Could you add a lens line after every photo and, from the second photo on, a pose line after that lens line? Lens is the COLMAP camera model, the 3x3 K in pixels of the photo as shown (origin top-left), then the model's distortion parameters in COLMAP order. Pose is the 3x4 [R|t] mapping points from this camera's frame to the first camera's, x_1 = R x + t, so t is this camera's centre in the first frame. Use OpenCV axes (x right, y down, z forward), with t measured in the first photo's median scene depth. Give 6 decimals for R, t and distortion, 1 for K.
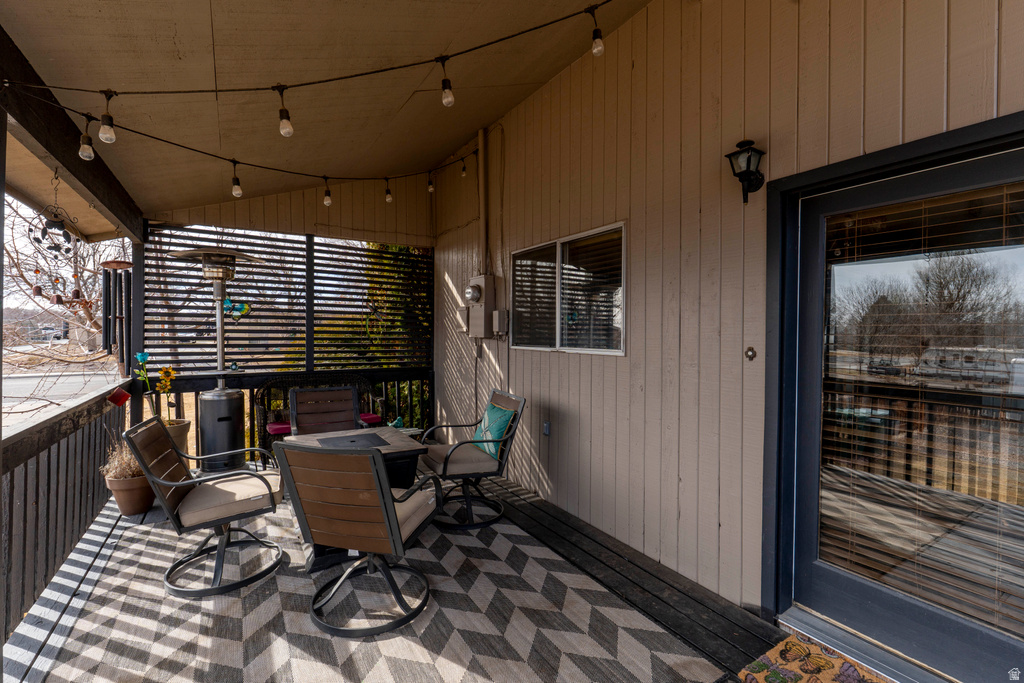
lens RADIAL K [[447.1, 0, 508.5], [0, 447.1, 336.9], [0, 0, 1]] dist [-0.002001, -0.000191]
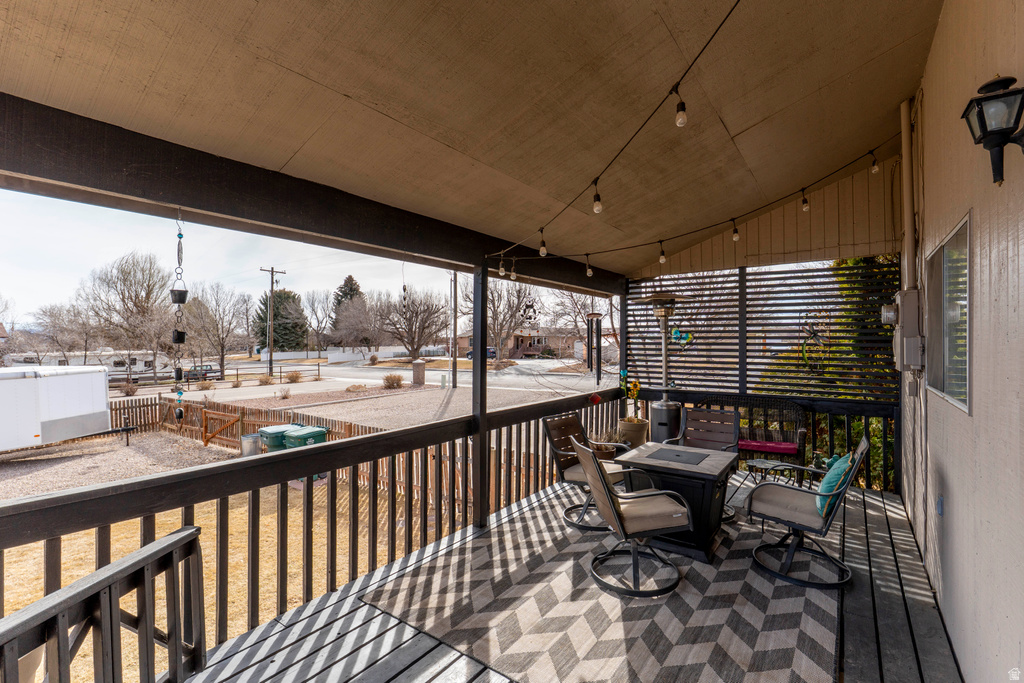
lens RADIAL K [[447.1, 0, 508.5], [0, 447.1, 336.9], [0, 0, 1]] dist [-0.002001, -0.000191]
pose [[0.394904, -0.021350, -0.918474, 0.650015], [-0.011439, 0.999538, -0.028153, -0.046173], [0.918651, 0.021624, 0.394478, 0.125277]]
